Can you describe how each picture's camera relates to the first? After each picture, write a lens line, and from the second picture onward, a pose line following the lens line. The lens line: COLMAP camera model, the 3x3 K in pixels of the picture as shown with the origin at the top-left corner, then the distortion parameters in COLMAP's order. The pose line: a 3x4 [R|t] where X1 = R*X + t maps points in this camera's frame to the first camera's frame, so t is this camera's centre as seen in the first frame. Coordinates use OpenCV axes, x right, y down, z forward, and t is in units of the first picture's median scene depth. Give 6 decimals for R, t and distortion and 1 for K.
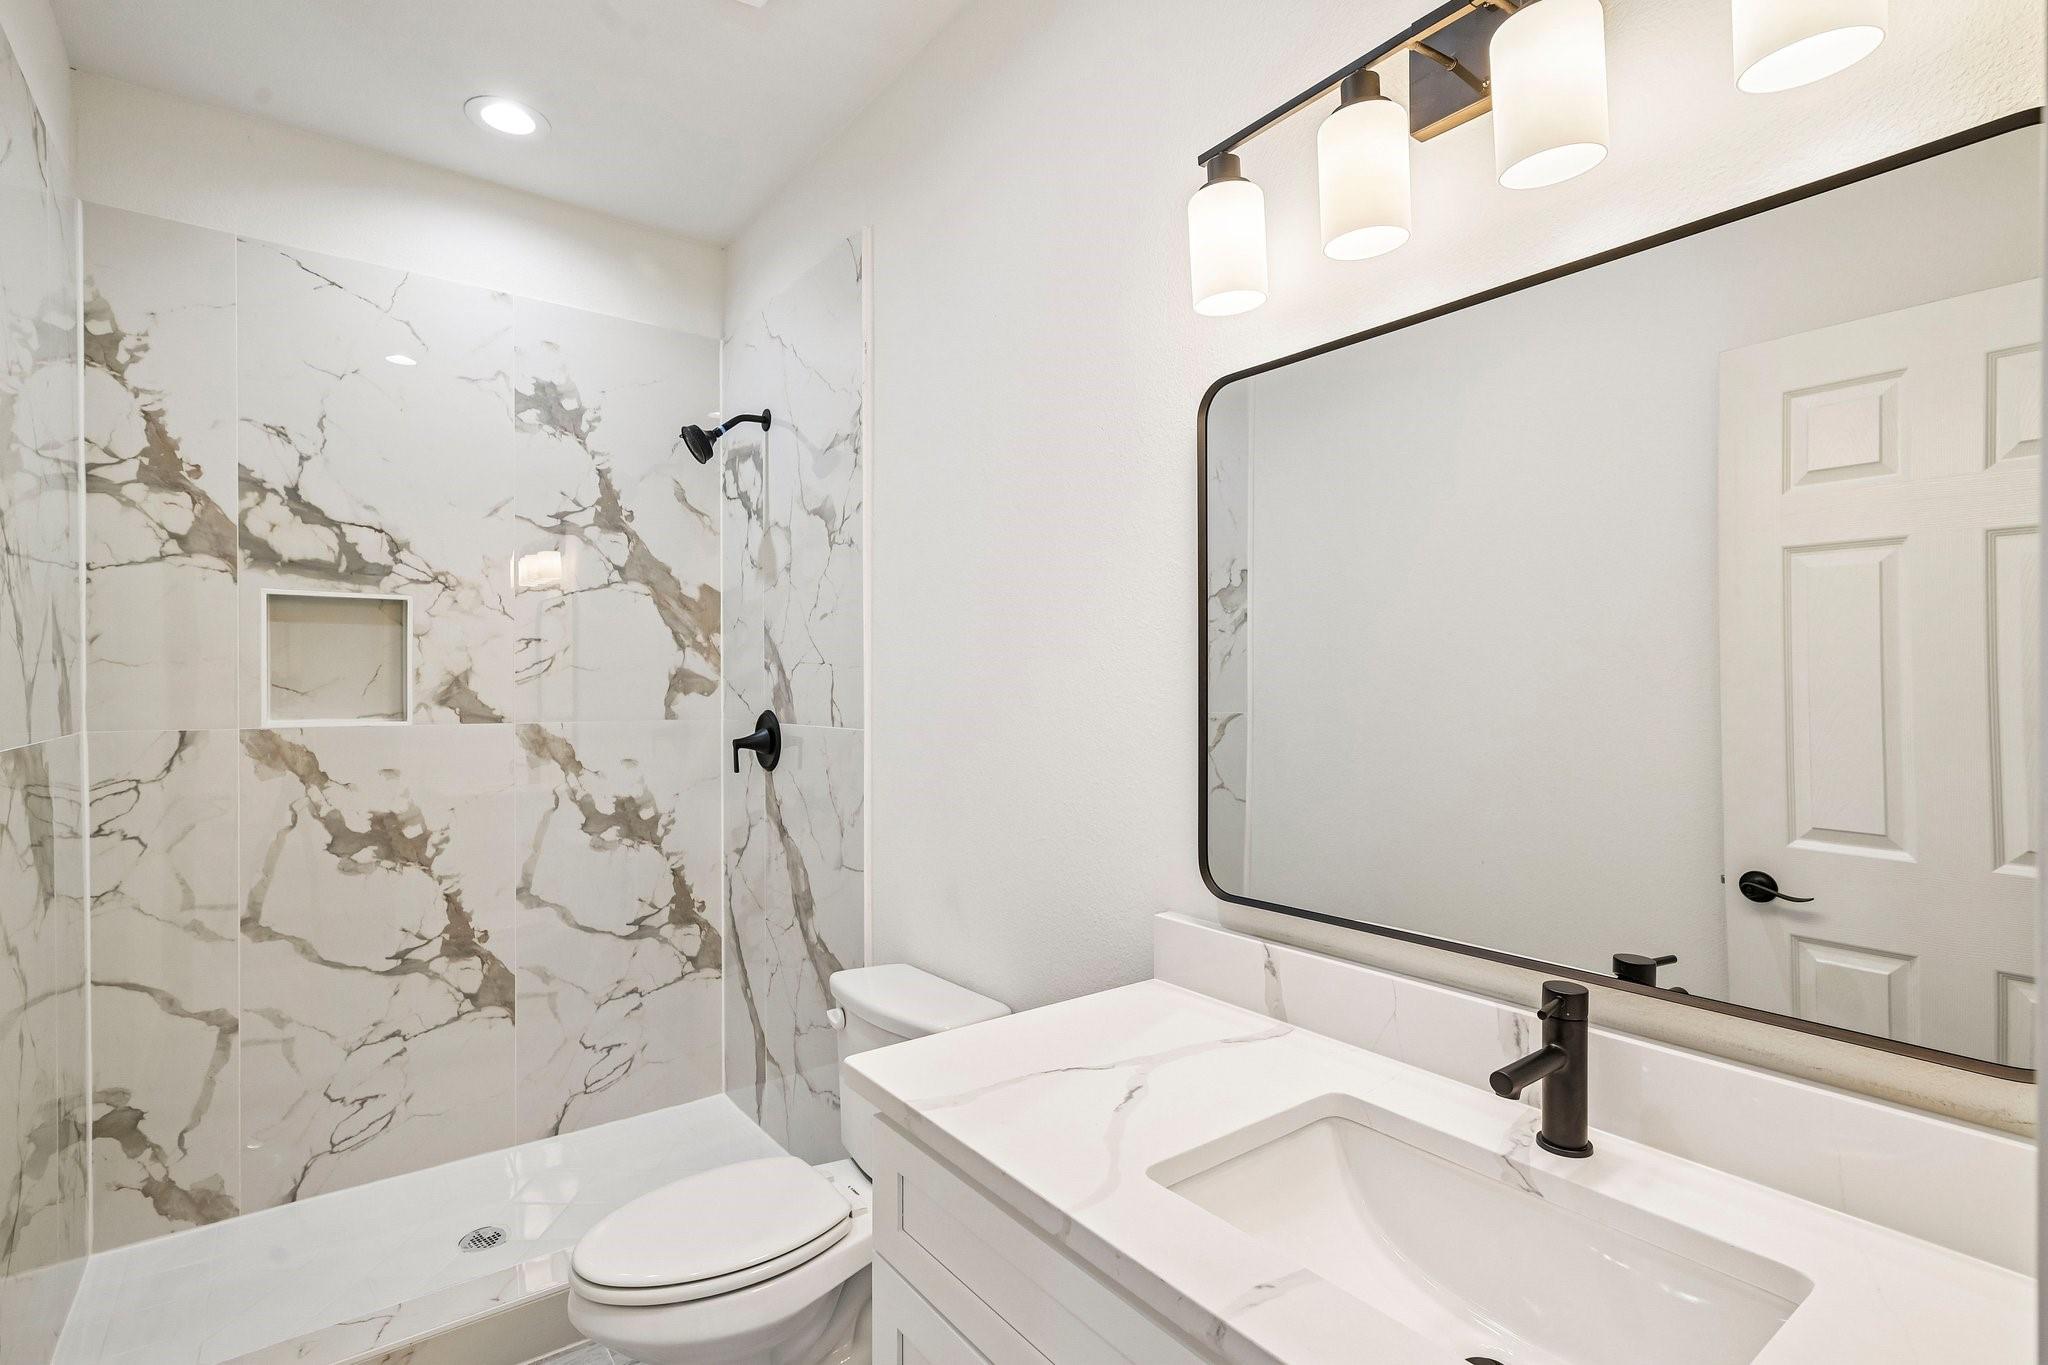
lens RADIAL K [[996.3, 0, 1038.3], [0, 996.3, 691.9], [0, 0, 1]] dist [0.002266, 0.000269]
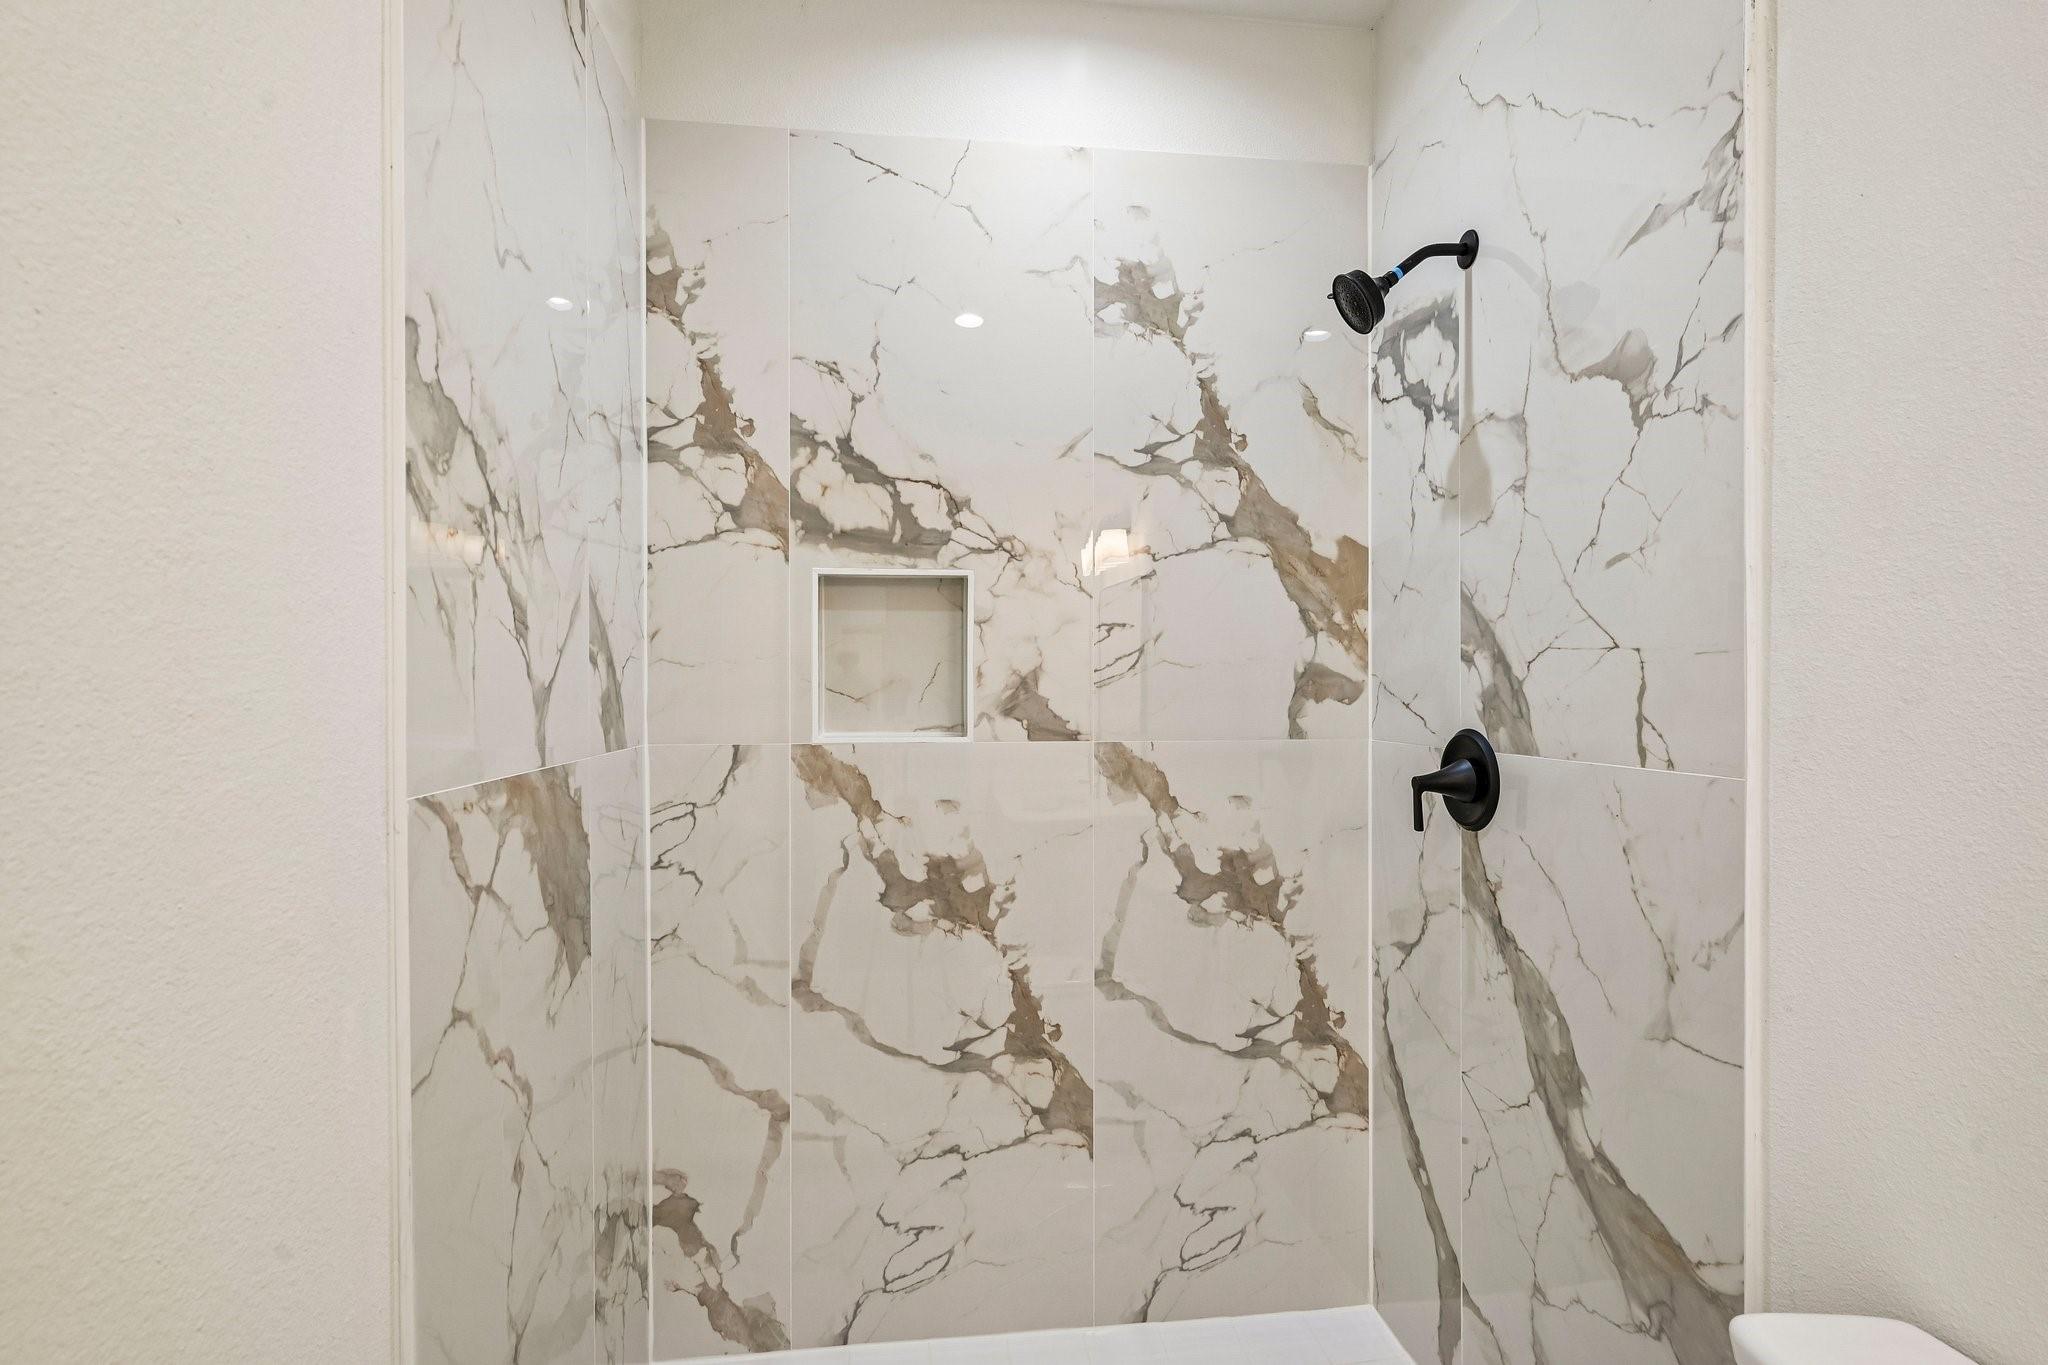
lens RADIAL K [[1051.2, 0, 1020.4], [0, 1051.2, 683.5], [0, 0, 1]] dist [-0.001045, -0.000567]
pose [[0.864550, -0.003545, -0.502534, -0.200538], [-0.001433, 0.999954, -0.009519, -0.003341], [0.502545, 0.008950, 0.864505, 0.335848]]
